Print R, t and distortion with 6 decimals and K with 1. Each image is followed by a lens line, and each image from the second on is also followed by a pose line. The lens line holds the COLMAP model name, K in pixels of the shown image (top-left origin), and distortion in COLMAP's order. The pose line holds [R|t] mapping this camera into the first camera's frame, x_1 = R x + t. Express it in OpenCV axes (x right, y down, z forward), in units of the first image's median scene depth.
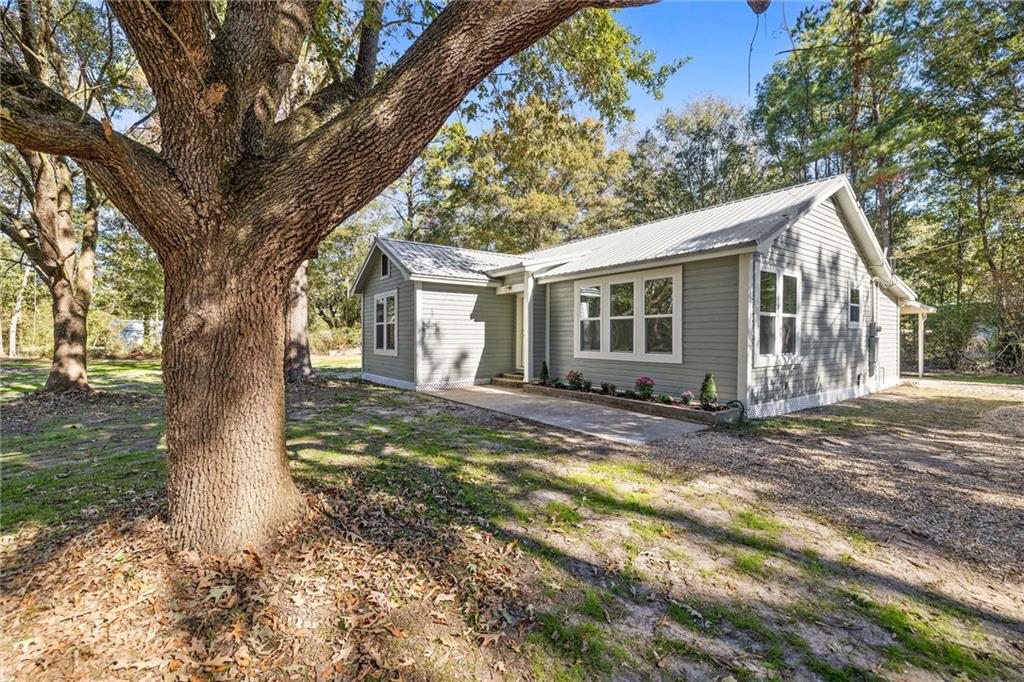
lens RADIAL K [[440.9, 0, 513.1], [0, 440.9, 339.8], [0, 0, 1]] dist [-0.001212, -0.000058]
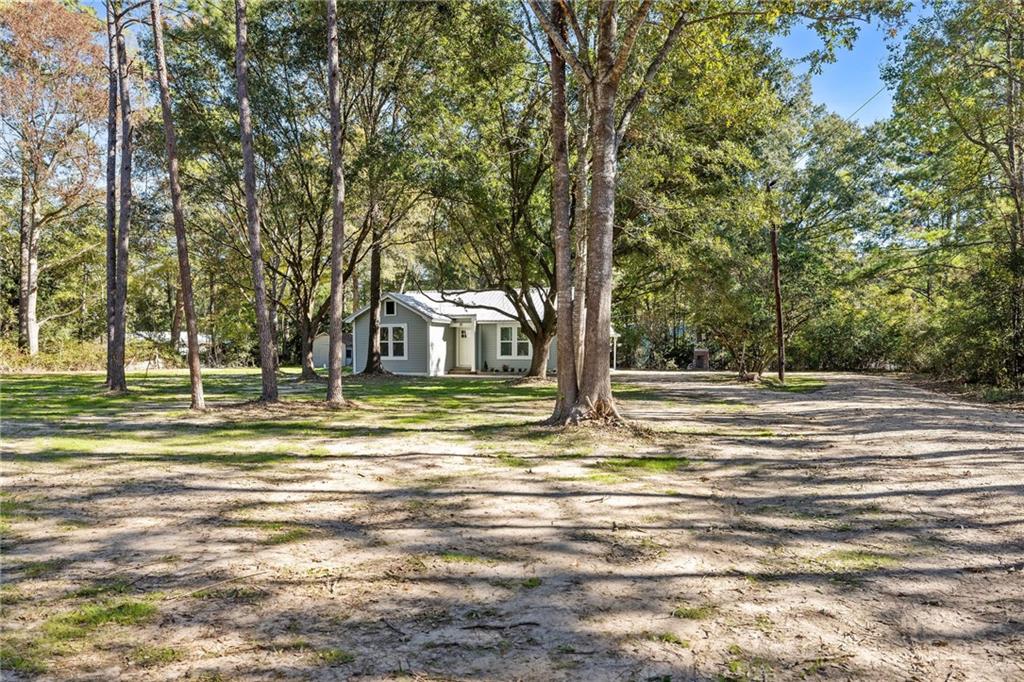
lens RADIAL K [[677.6, 0, 511.9], [0, 677.6, 341.9], [0, 0, 1]] dist [0.000172, 0.000000]
pose [[0.825009, 0.000859, 0.565119, -1.502167], [0.003272, 0.999975, -0.006298, -0.019301], [-0.565110, 0.007045, 0.824985, -1.592832]]
